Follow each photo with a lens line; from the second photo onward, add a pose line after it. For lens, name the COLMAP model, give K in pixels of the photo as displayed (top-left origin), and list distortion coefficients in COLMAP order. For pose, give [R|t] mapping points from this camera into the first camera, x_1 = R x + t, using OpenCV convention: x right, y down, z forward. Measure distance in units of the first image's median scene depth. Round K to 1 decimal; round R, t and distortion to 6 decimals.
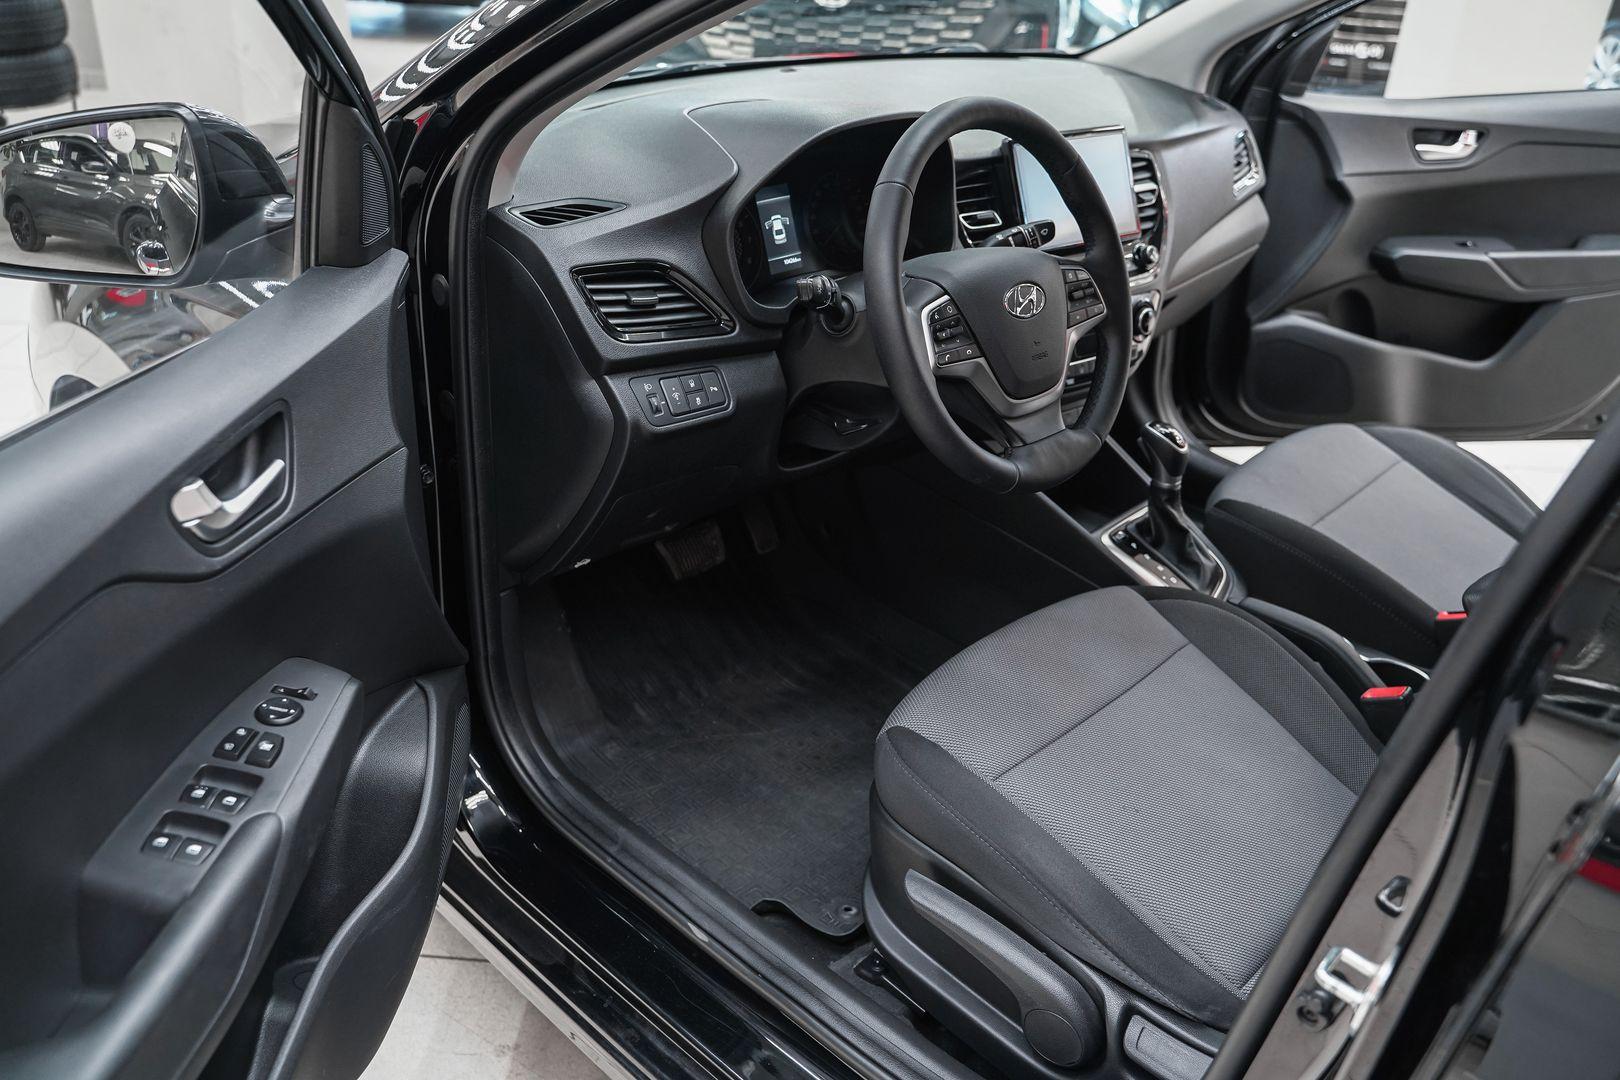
lens RADIAL K [[1303.3, 0, 810.0], [0, 1303.3, 540.0], [0, 0, 1]] dist [-0.130095, 0.108558]
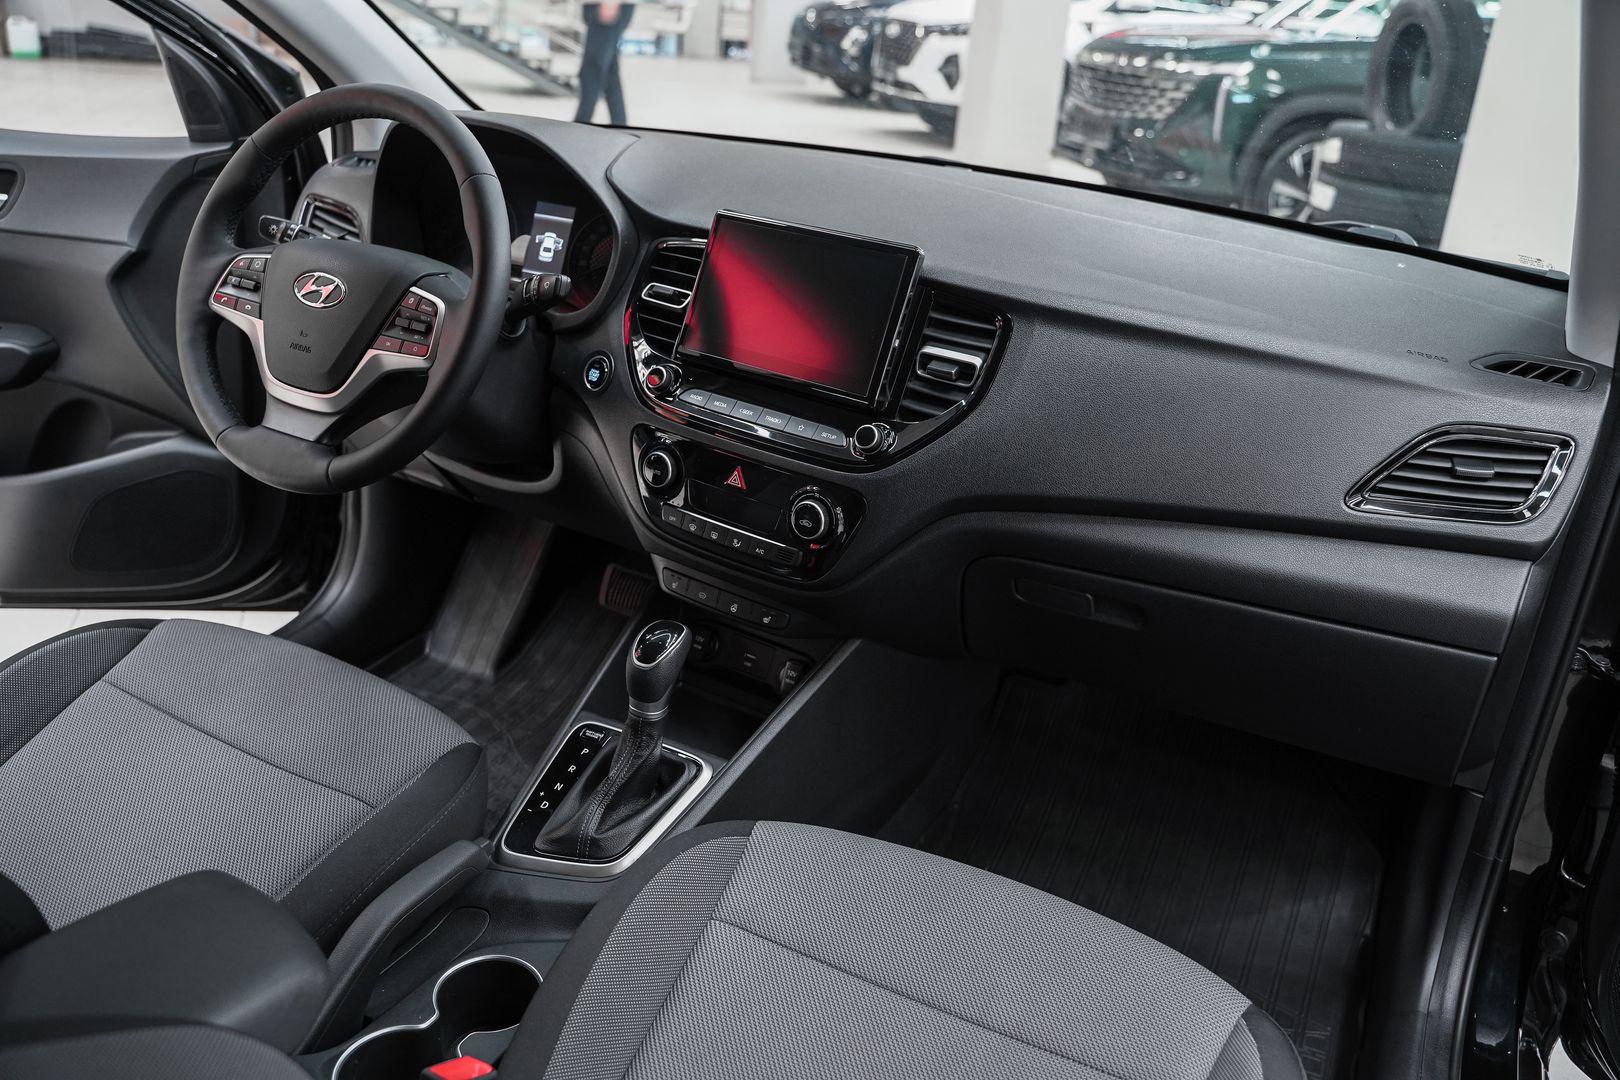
lens RADIAL K [[1319.7, 0, 810.0], [0, 1319.7, 540.0], [0, 0, 1]] dist [-0.126892, 0.110733]
pose [[0.294906, 0.348719, -0.889621, 0.893158], [-0.510513, 0.844509, 0.161803, -0.277966], [0.807717, 0.406446, 0.427077, 0.726450]]
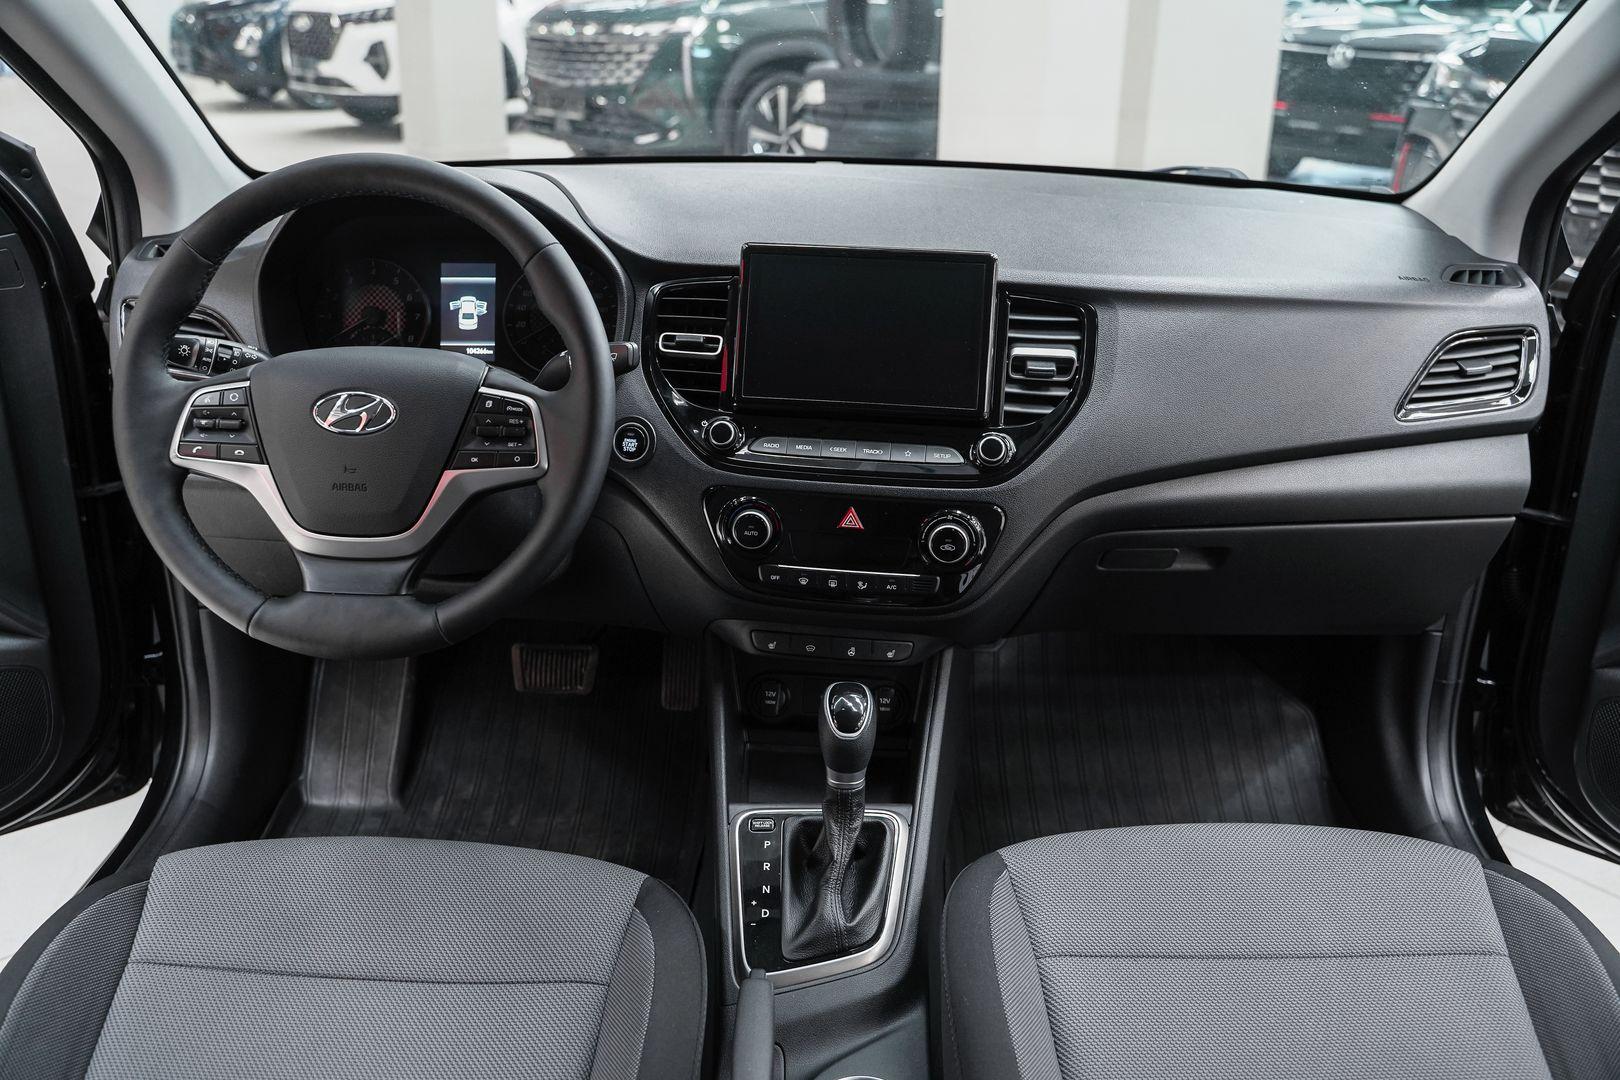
lens RADIAL K [[1303.3, 0, 810.0], [0, 1303.3, 540.0], [0, 0, 1]] dist [-0.130095, 0.108558]
pose [[0.691492, 0.249654, -0.677873, 0.675435], [-0.326737, 0.945000, 0.014733, -0.161403], [0.644268, 0.211299, 0.735032, 0.475331]]
